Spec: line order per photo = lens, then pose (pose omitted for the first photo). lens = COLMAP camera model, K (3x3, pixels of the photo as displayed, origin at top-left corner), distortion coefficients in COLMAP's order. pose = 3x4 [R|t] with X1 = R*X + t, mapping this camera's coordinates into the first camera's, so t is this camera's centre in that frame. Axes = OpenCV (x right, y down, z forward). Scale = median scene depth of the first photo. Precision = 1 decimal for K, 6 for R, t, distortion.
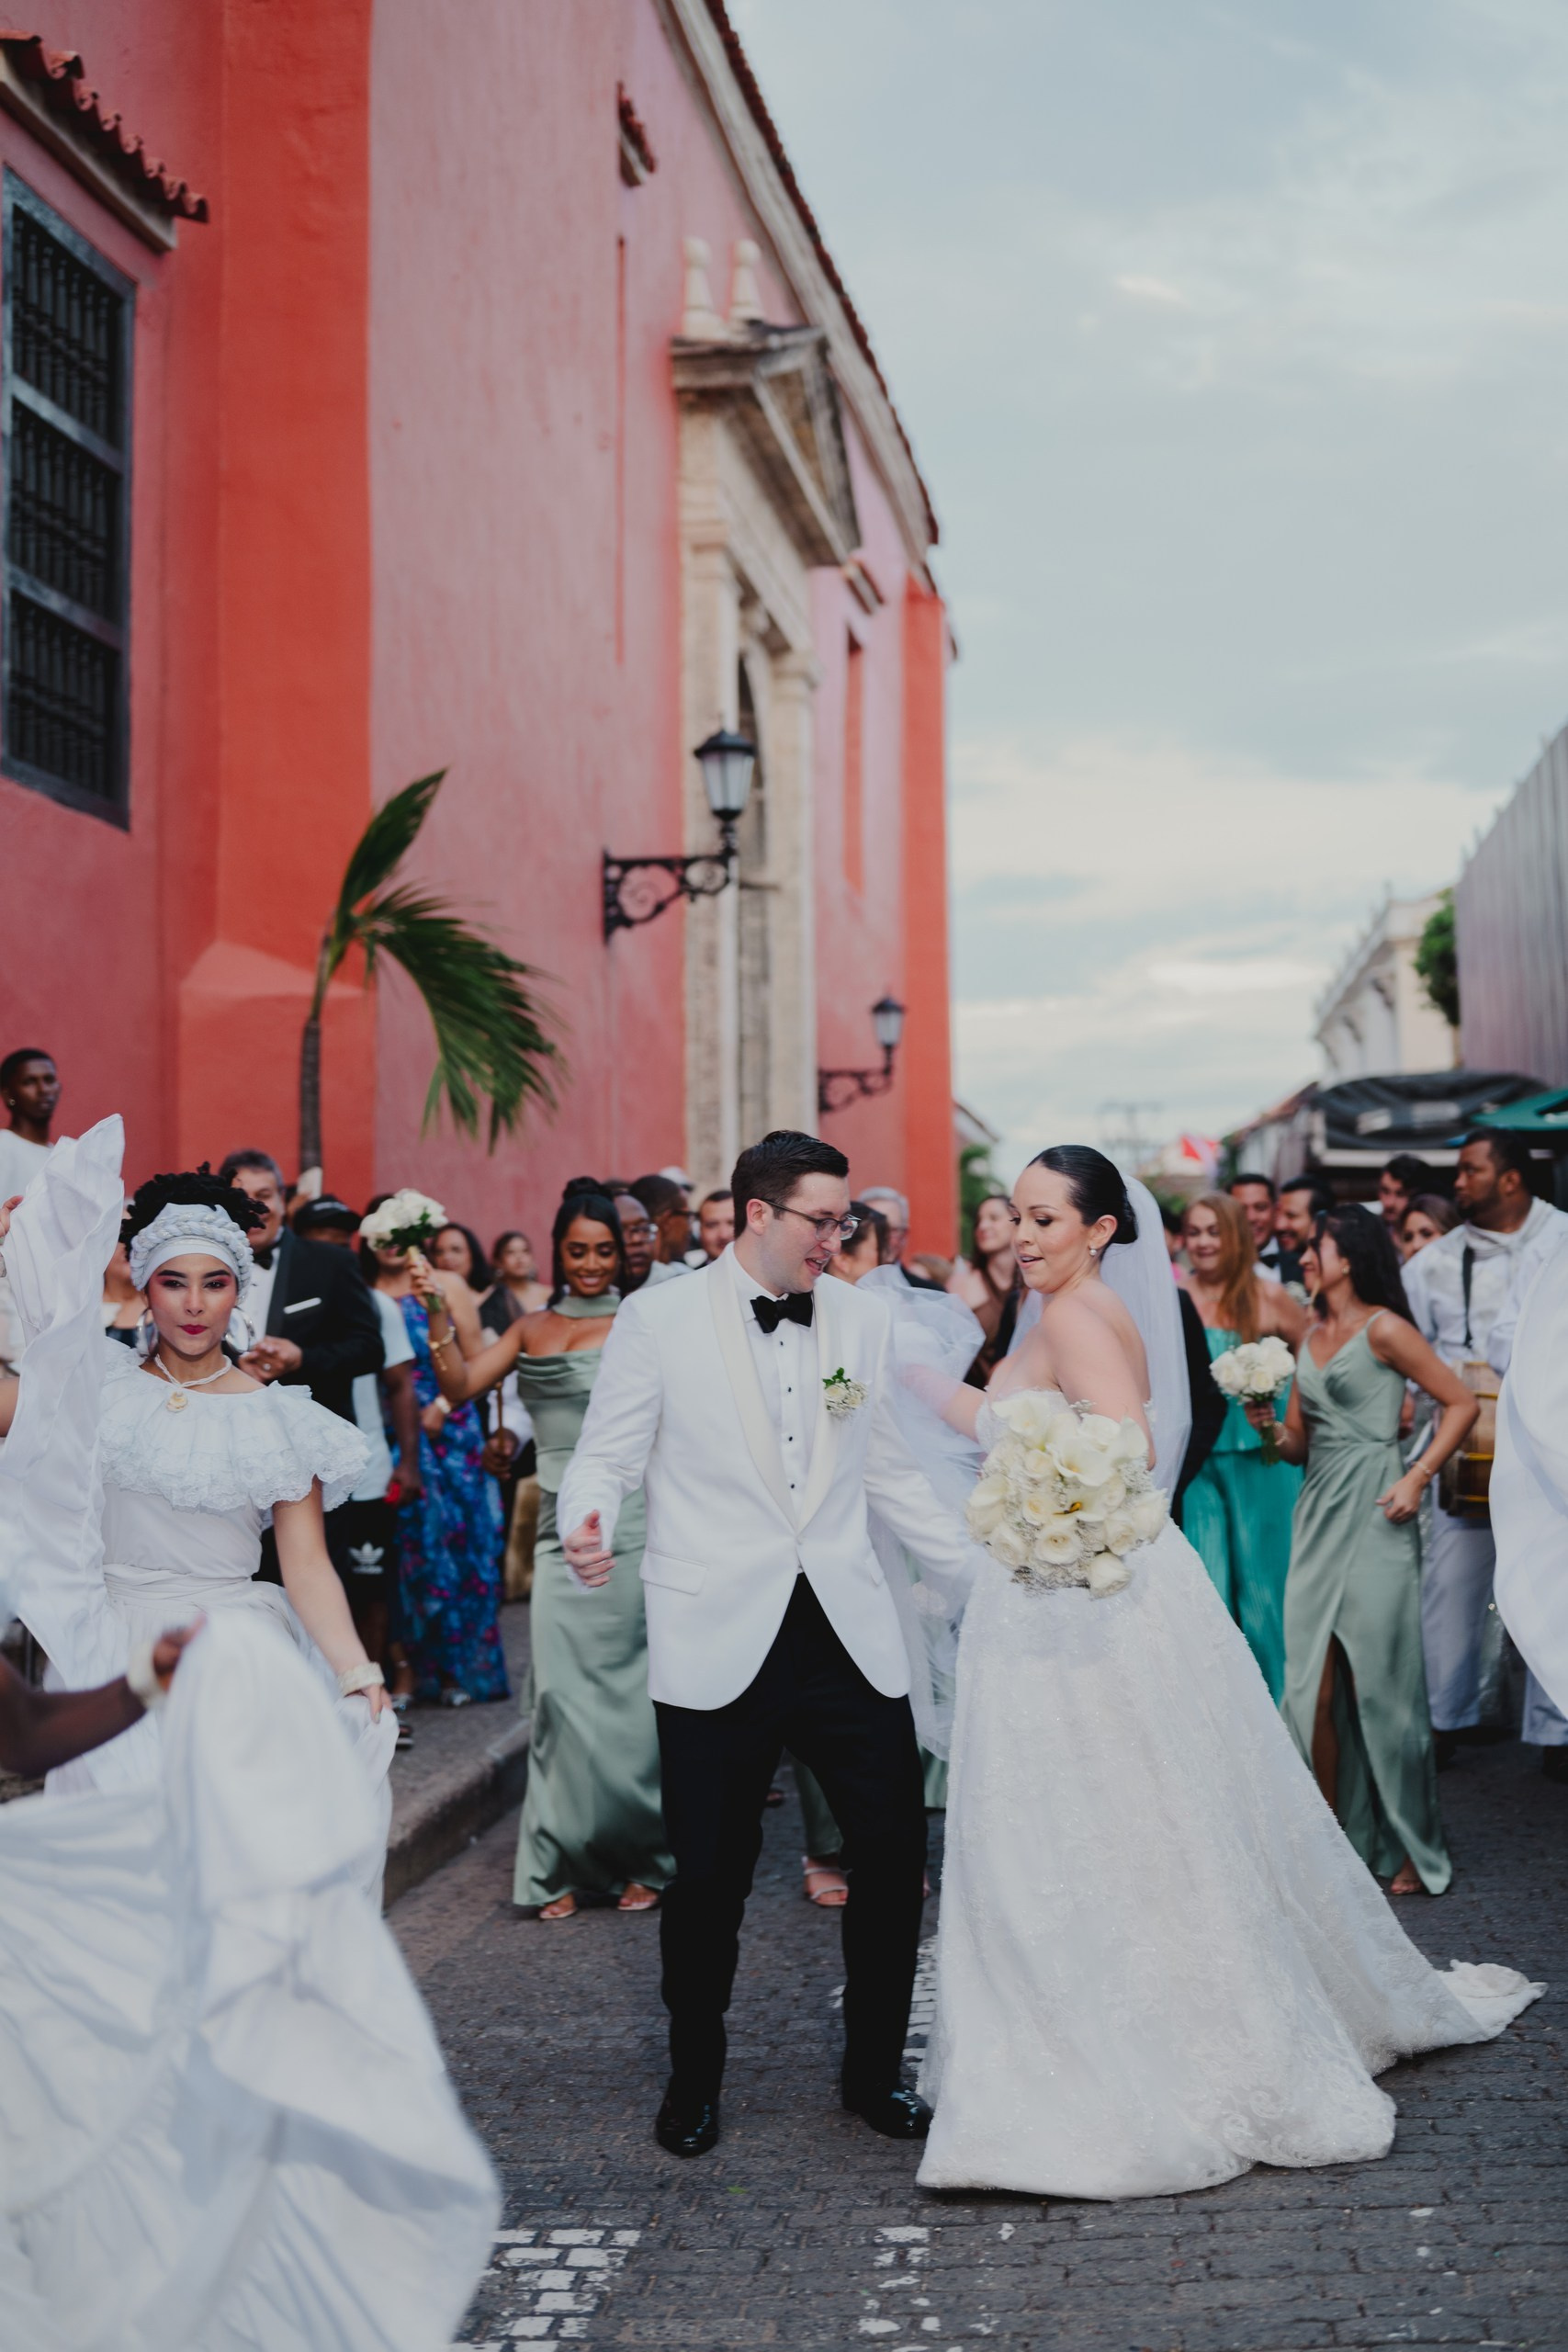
lens RADIAL K [[3362.1, 0, 783.8], [0, 3362.1, 1175.8], [0, 0, 1]] dist [-0.002142, 0.000000]
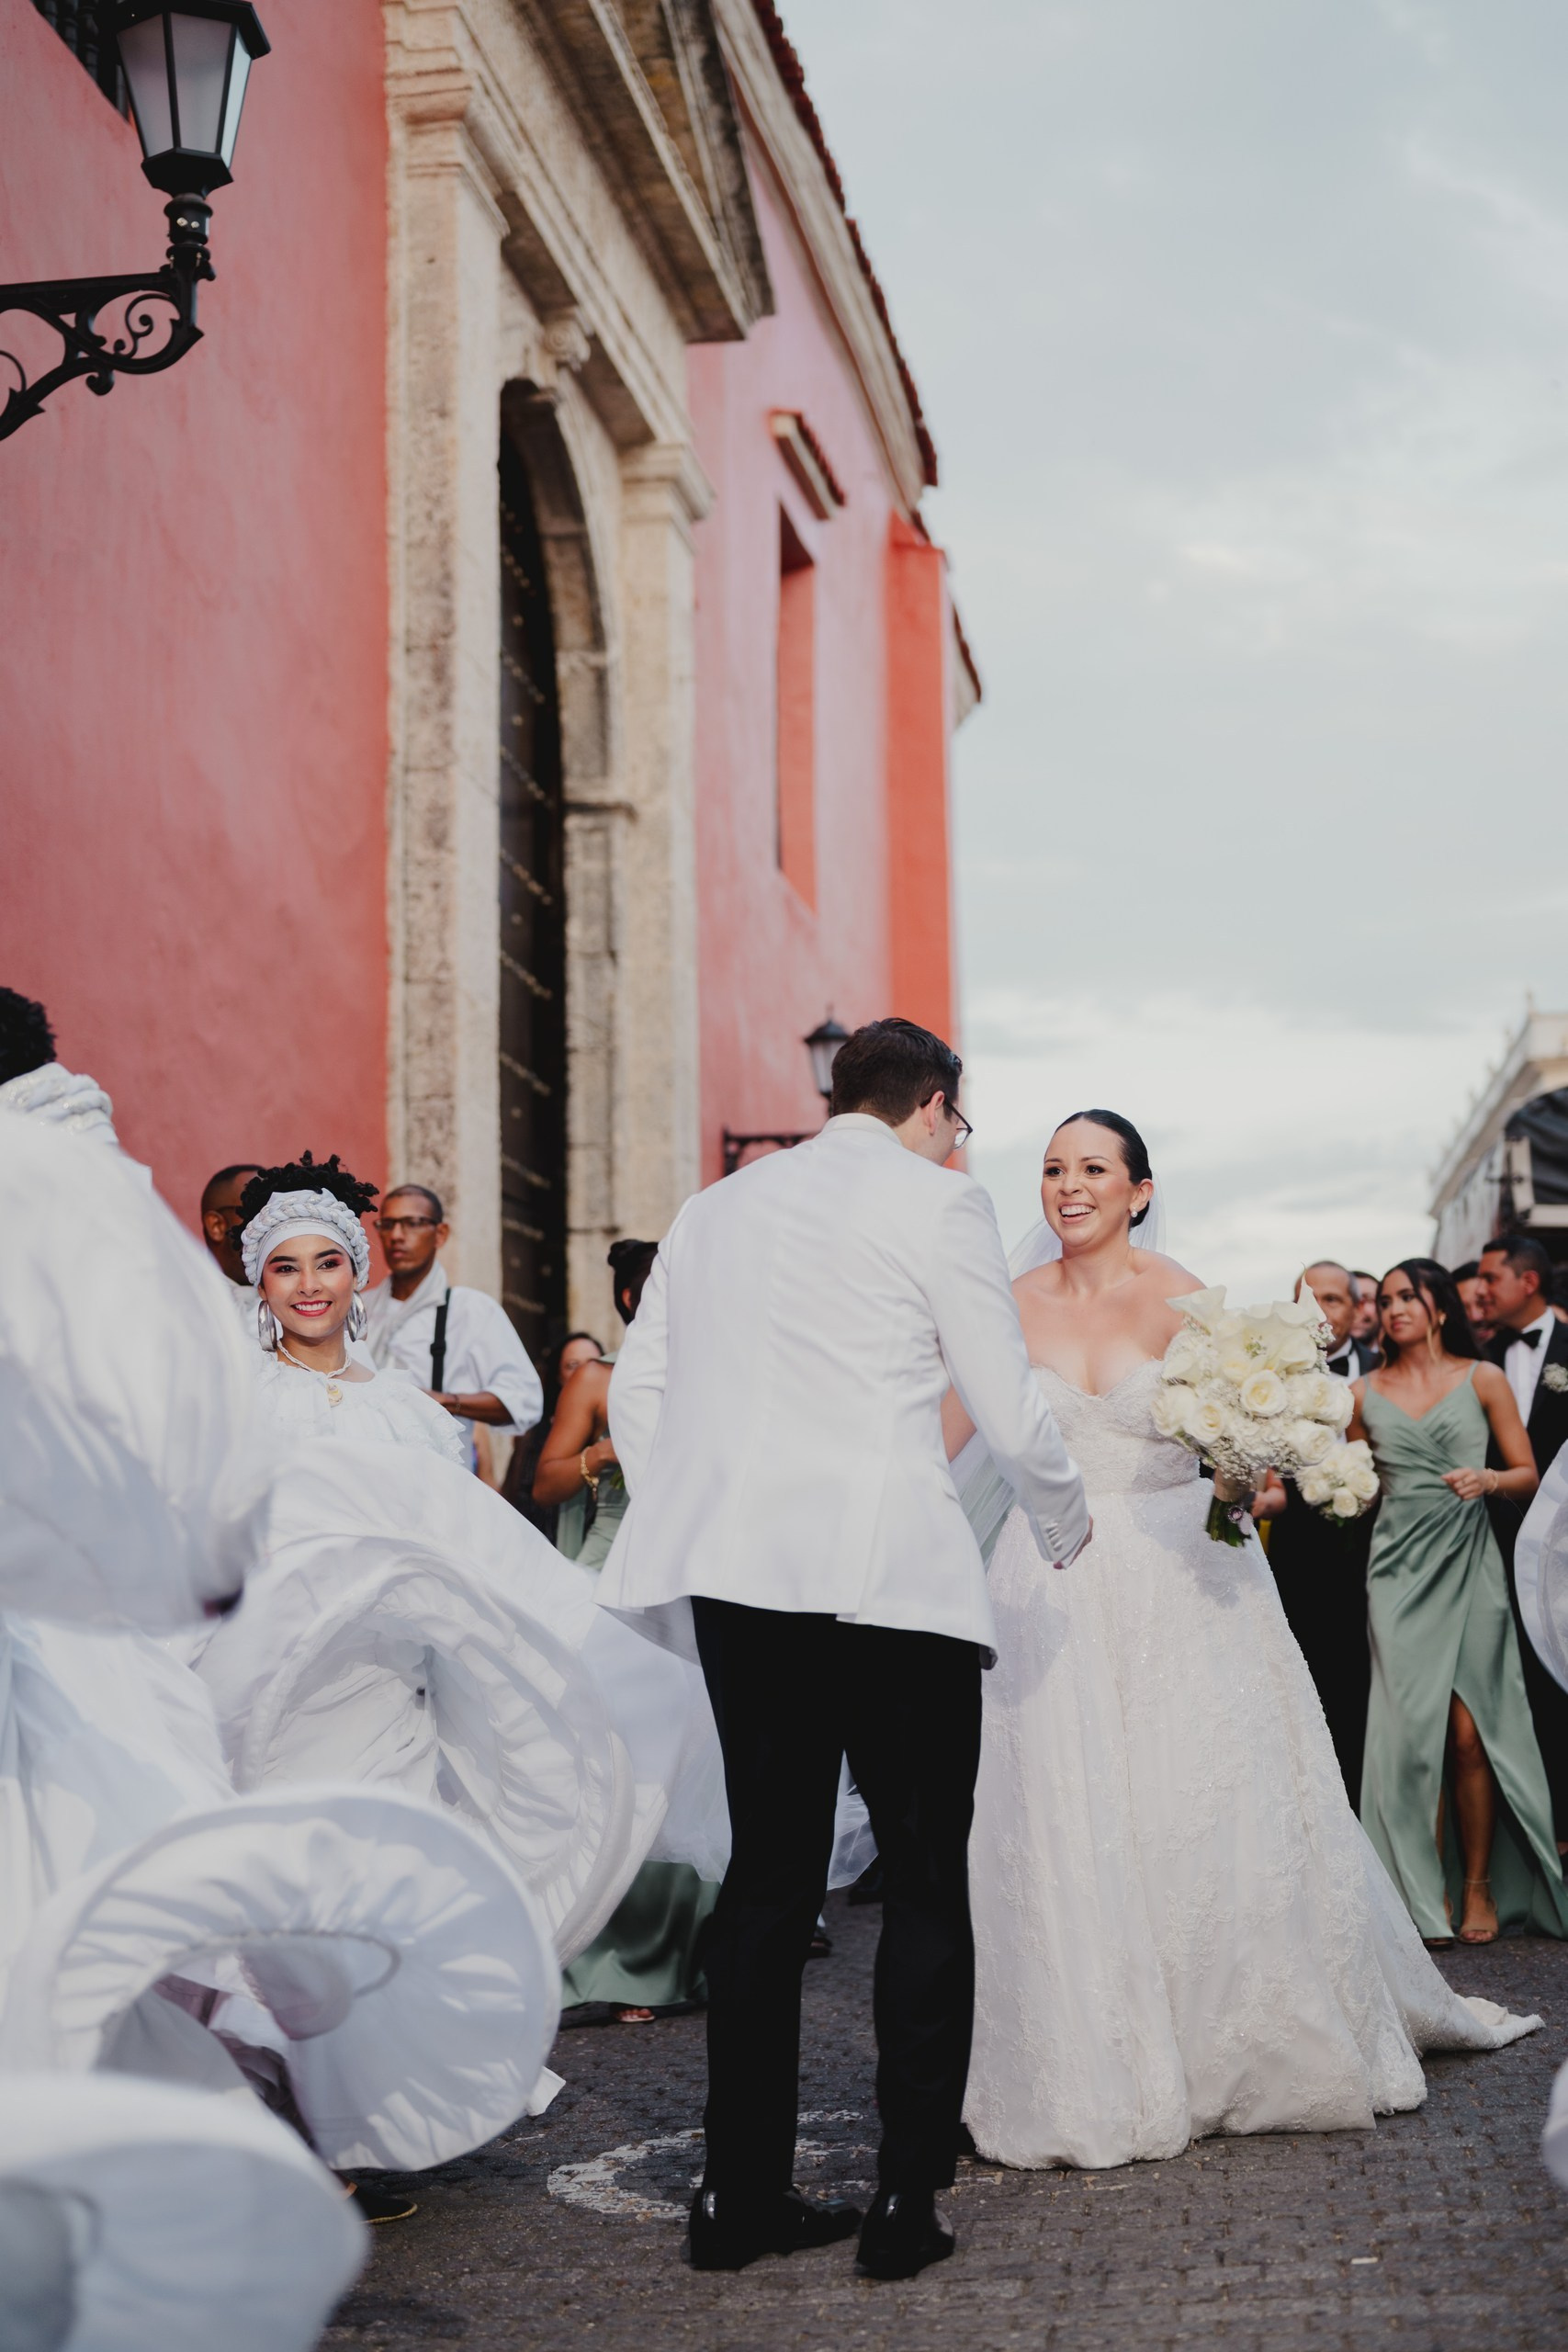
lens RADIAL K [[3362.1, 0, 784.5], [0, 3362.1, 1177.6], [0, 0, 1]] dist [-0.002142, 0.000000]
pose [[0.999651, -0.010227, -0.024338, 0.041262], [0.008381, 0.997164, -0.074793, 0.028934], [0.025034, 0.074563, 0.996902, 0.384372]]
